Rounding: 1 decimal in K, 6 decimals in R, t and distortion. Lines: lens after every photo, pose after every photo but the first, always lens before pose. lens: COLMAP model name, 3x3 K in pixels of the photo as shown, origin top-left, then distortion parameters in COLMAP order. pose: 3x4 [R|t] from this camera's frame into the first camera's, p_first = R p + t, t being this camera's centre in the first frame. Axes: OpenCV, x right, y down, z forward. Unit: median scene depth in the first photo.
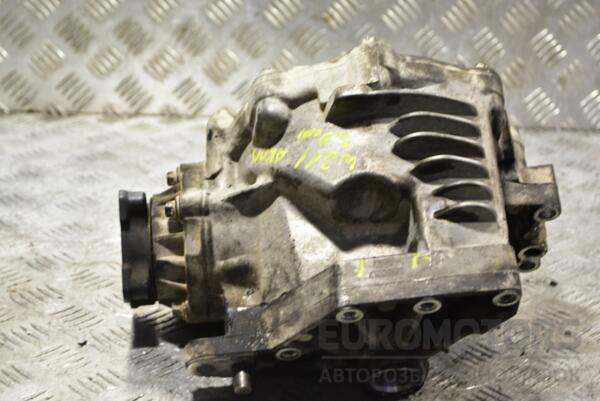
lens RADIAL K [[1324.3, 0, 300.0], [0, 1324.3, 200.5], [0, 0, 1]] dist [-0.031589, 0.050729]
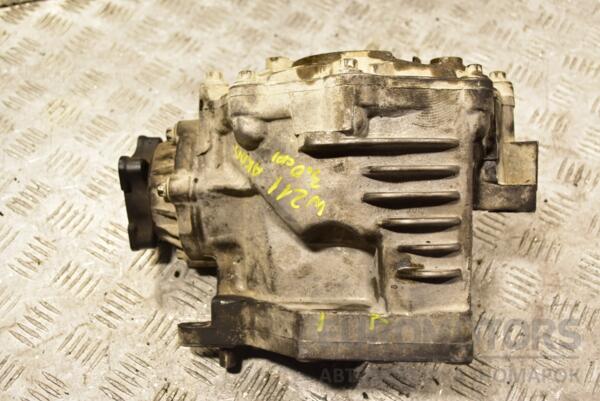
lens RADIAL K [[777.3, 0, 300.0], [0, 777.3, 200.5], [0, 0, 1]] dist [-0.007532, -0.004370]
pose [[0.992371, 0.057509, -0.109053, 0.078939], [0.013234, 0.829739, 0.557994, -0.324809], [0.122575, -0.555181, 0.822648, 0.471579]]
